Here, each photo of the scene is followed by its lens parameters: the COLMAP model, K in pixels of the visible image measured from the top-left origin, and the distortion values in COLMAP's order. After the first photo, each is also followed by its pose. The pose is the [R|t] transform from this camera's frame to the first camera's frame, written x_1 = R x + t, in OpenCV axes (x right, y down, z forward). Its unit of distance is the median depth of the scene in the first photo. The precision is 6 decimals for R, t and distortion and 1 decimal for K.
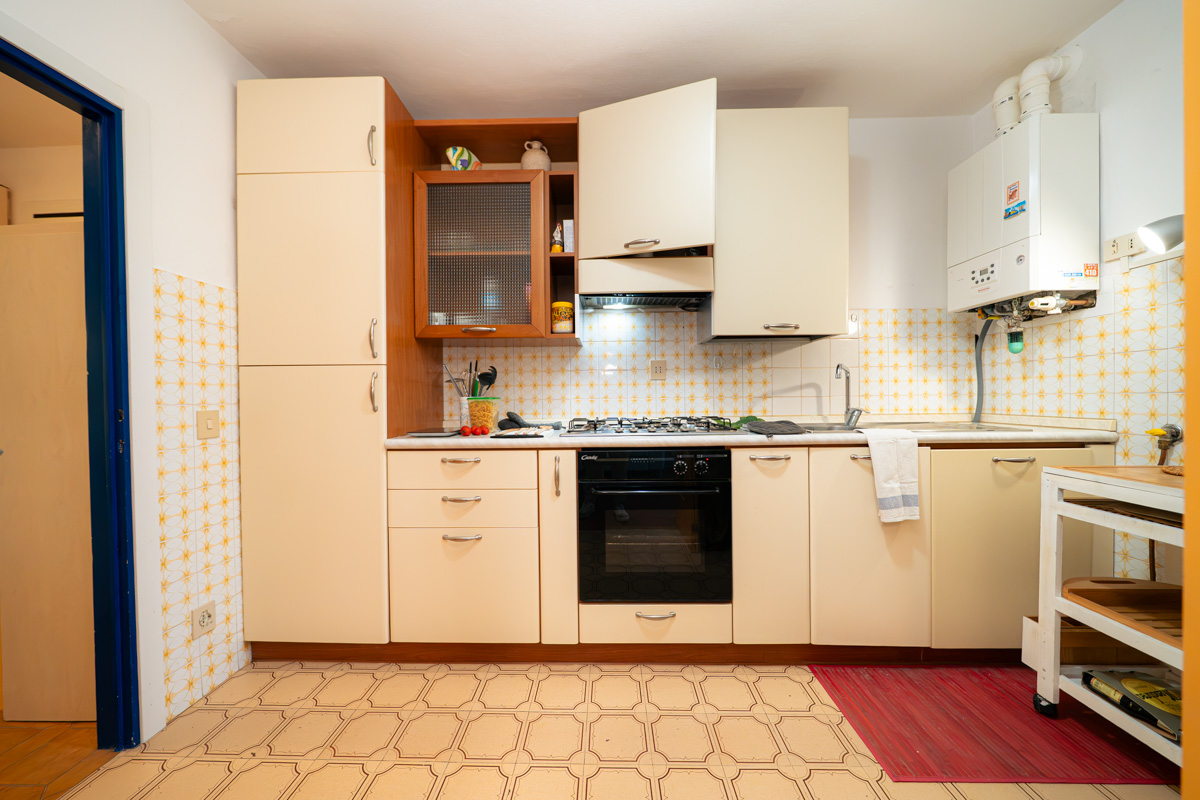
lens RADIAL K [[411.5, 0, 596.1], [0, 411.5, 400.5], [0, 0, 1]] dist [-0.006033, -0.000083]
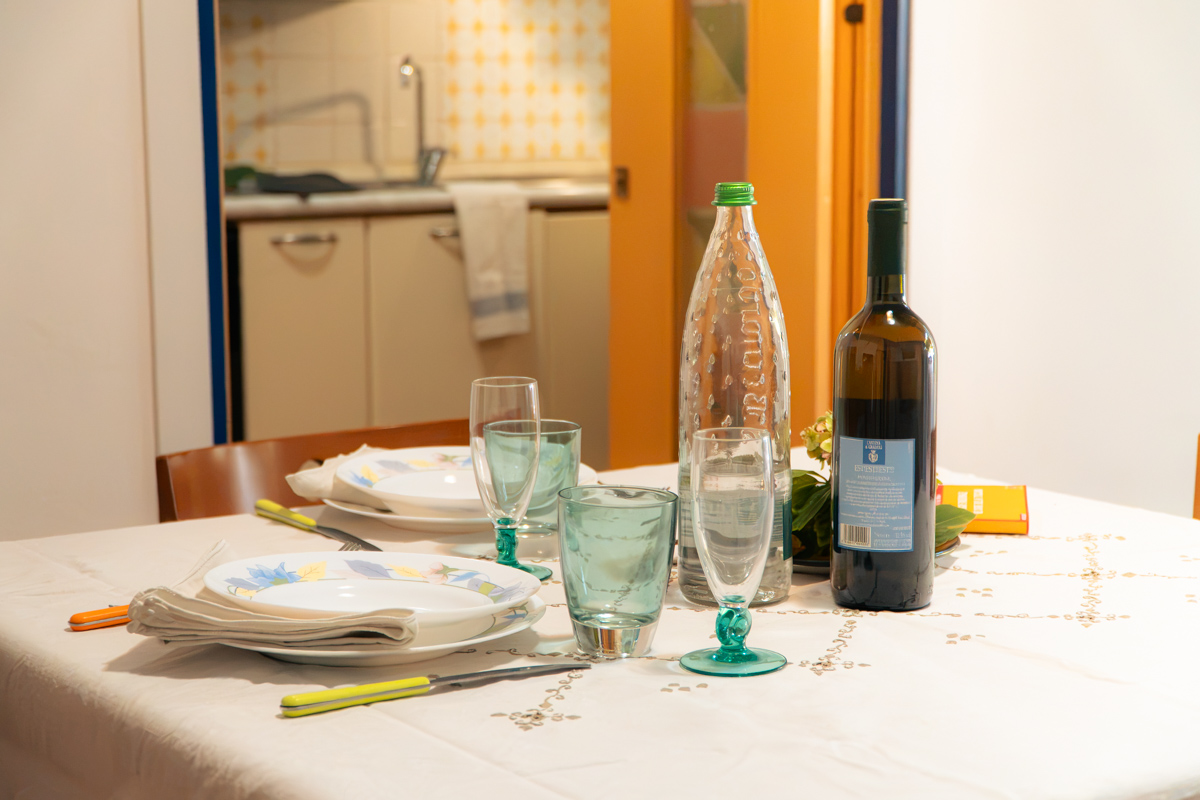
lens RADIAL K [[2117.9, 0, 600.0], [0, 2117.9, 400.0], [0, 0, 1]] dist [-0.008488, 0.012041]
pose [[0.797539, -0.079586, 0.597995, -0.903337], [0.000784, 0.991396, 0.130897, -0.014775], [-0.603267, -0.103927, 0.790739, -1.391241]]
